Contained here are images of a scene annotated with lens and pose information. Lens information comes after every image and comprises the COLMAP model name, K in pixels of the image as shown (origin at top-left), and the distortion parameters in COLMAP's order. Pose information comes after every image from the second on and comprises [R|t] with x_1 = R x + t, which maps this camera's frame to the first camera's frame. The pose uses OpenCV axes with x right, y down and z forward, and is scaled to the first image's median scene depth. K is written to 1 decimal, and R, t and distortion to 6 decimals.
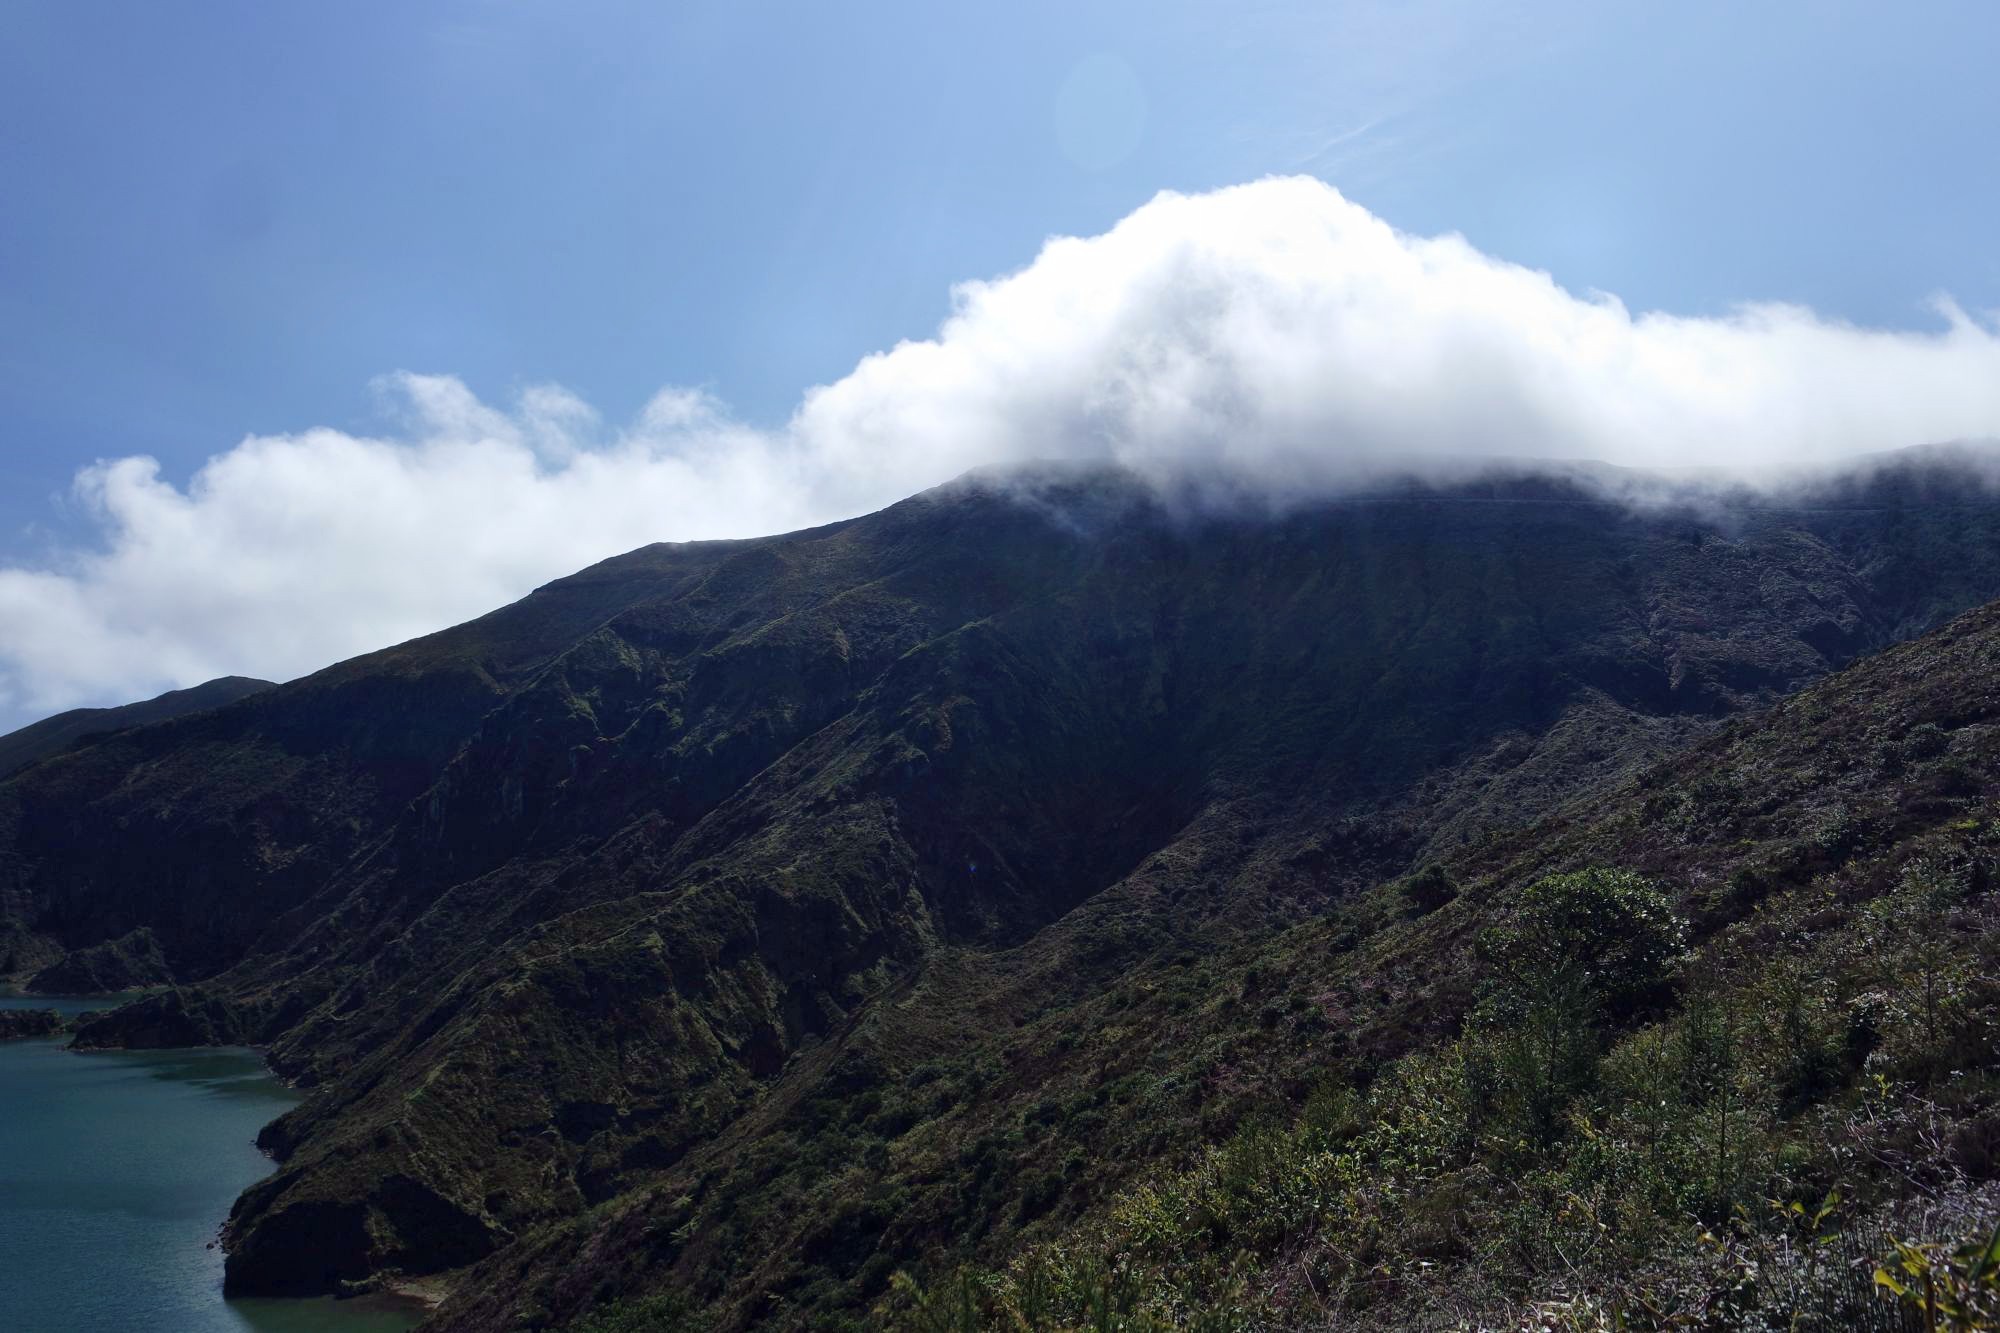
lens RADIAL K [[1431.8, 0, 999.9], [0, 1431.8, 669.6], [0, 0, 1]] dist [-0.076044, 0.053537]
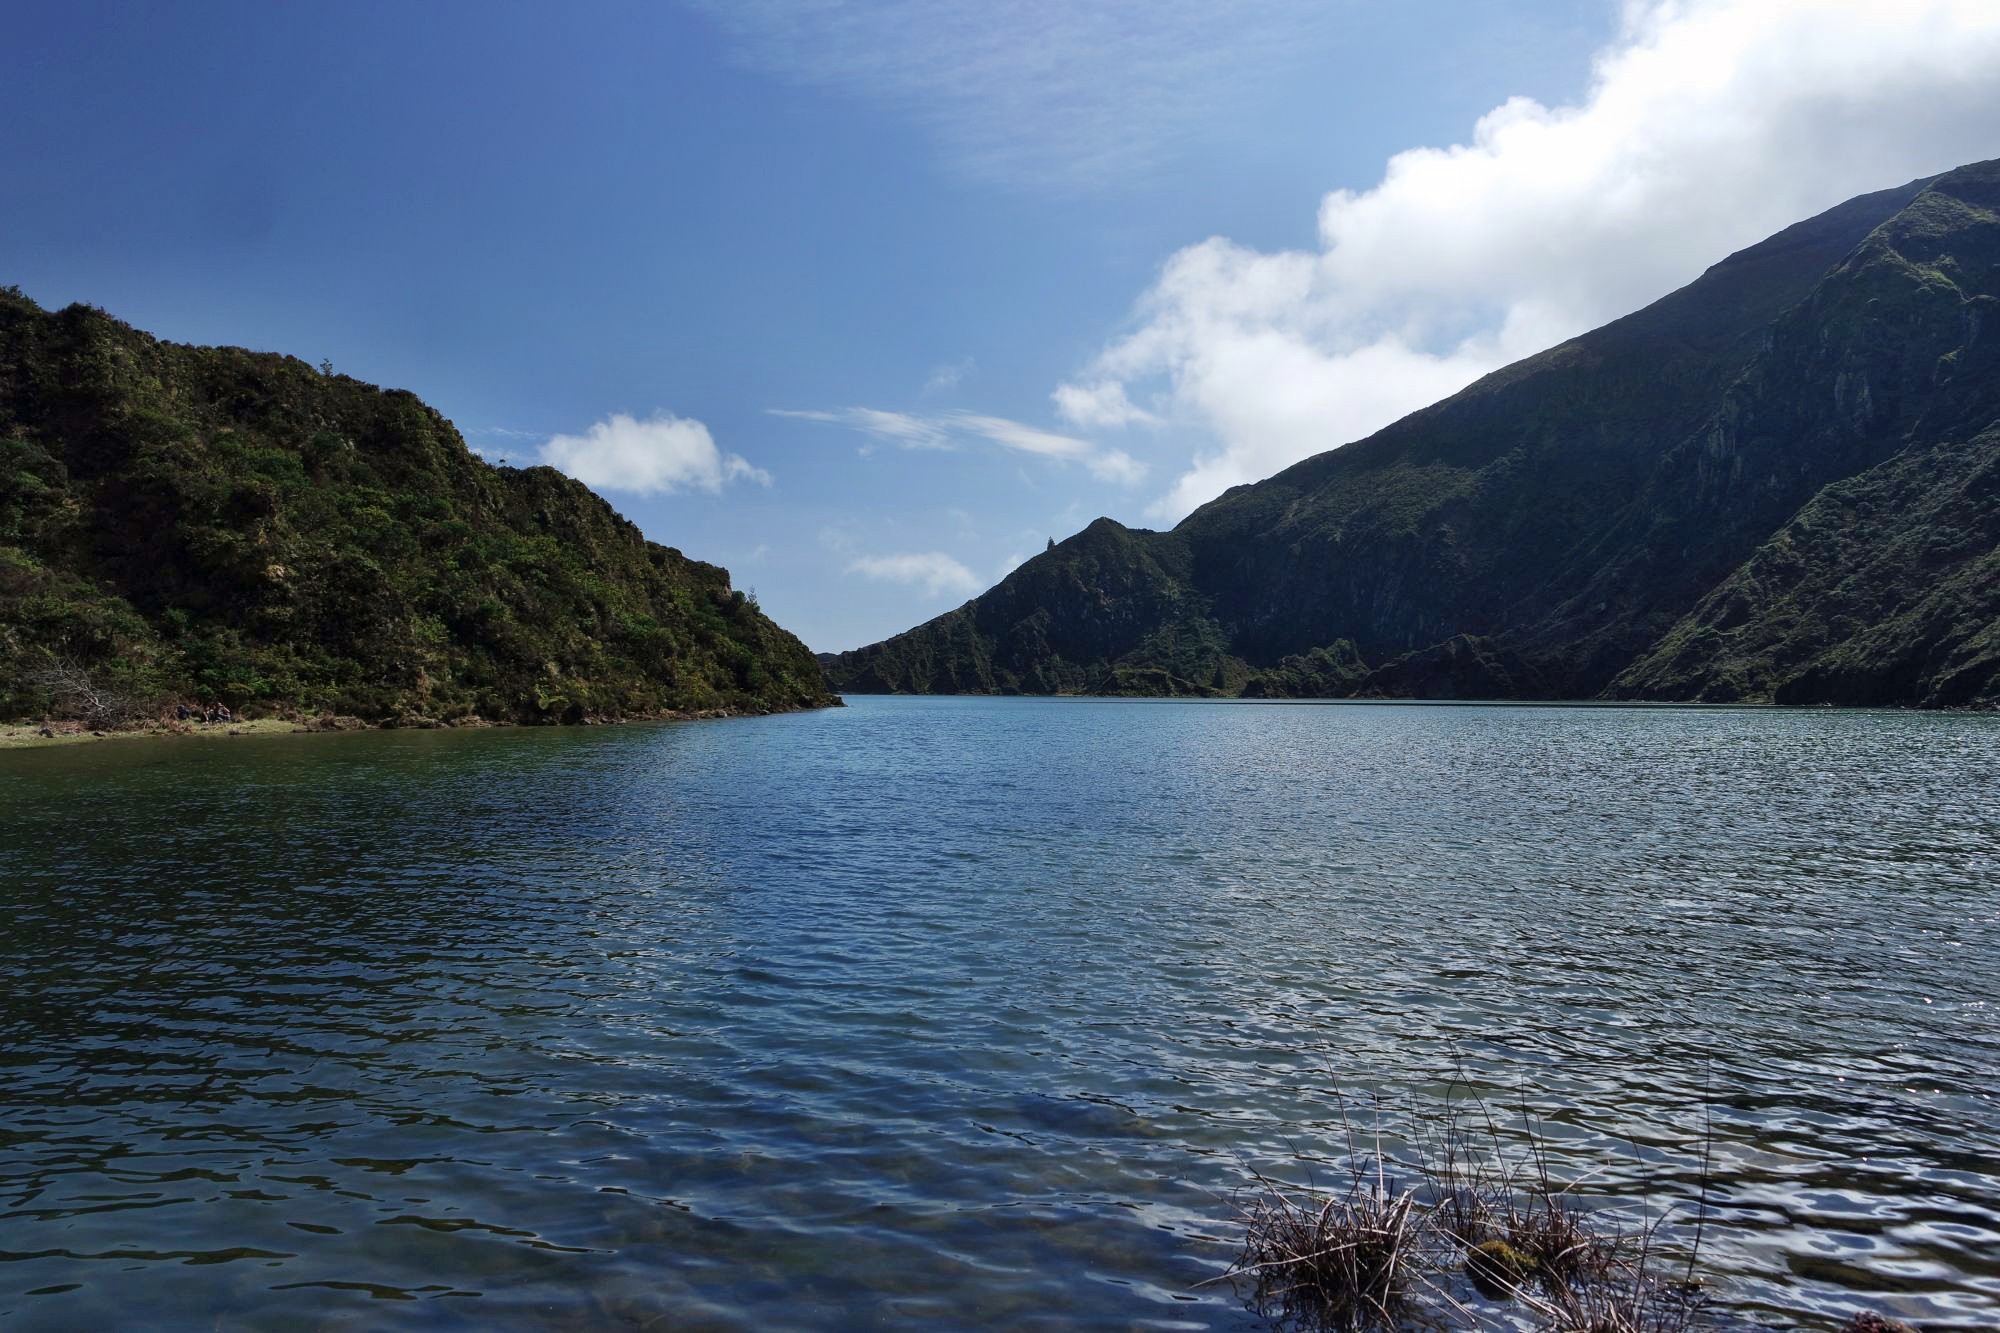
lens RADIAL K [[1431.8, 0, 986.9], [0, 1431.8, 663.5], [0, 0, 1]] dist [-0.076044, 0.053537]
pose [[0.781355, -0.033958, -0.623162, -0.443015], [0.078608, 0.995921, 0.044292, 0.282538], [0.619116, -0.083593, 0.780837, 0.283185]]
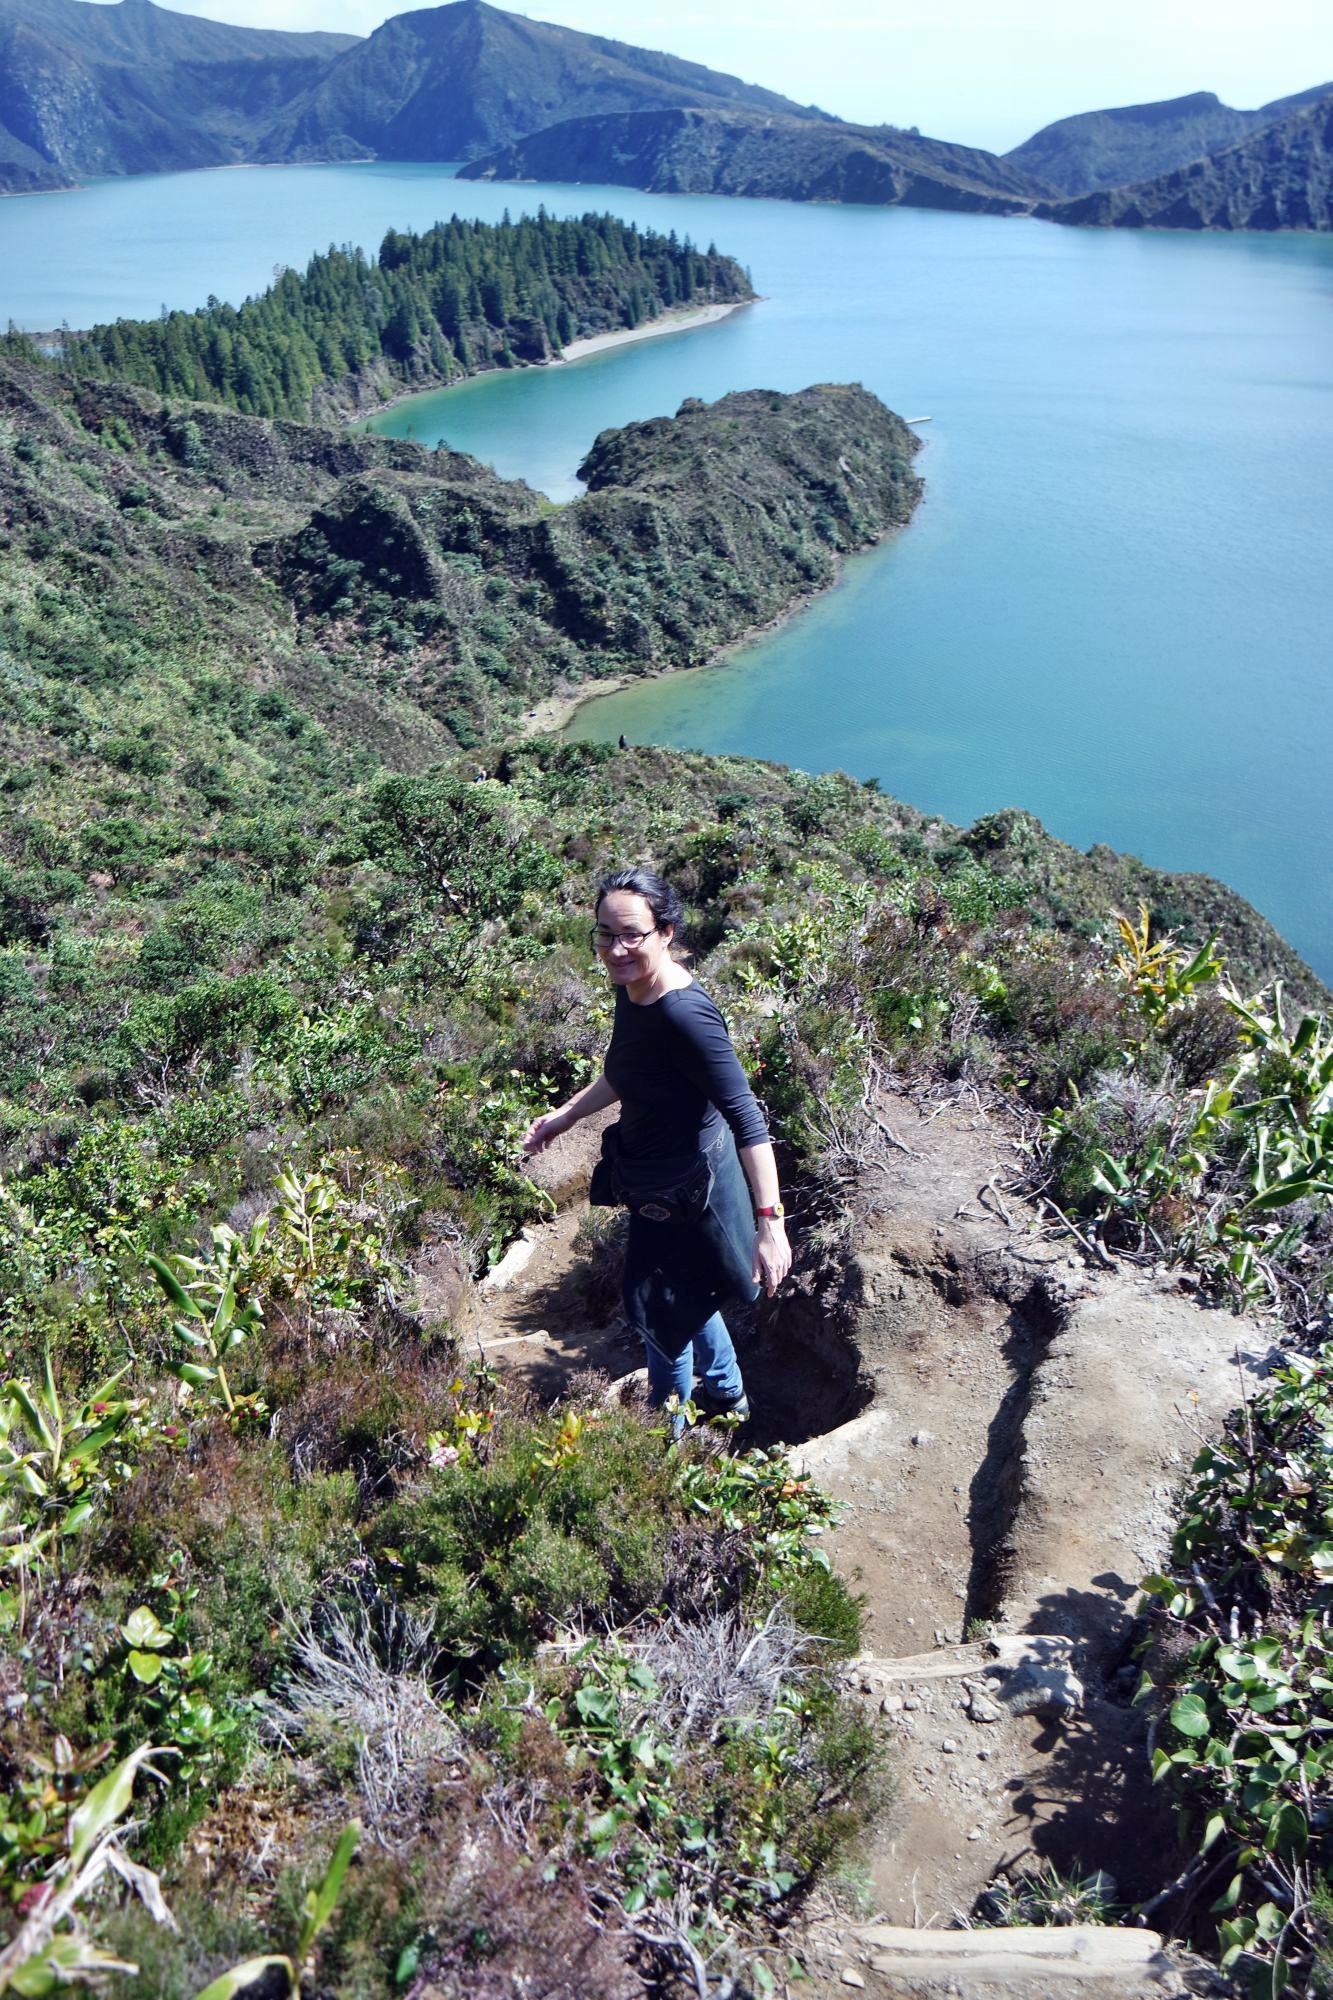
lens RADIAL K [[1598.5, 0, 649.2], [0, 1598.5, 948.4], [0, 0, 1]] dist [-0.041243, 0.051016]
pose [[0.443212, 0.395236, -0.804582, -0.077234], [0.131482, 0.859183, 0.494486, 0.085323], [0.886722, -0.324950, 0.328834, 0.139484]]
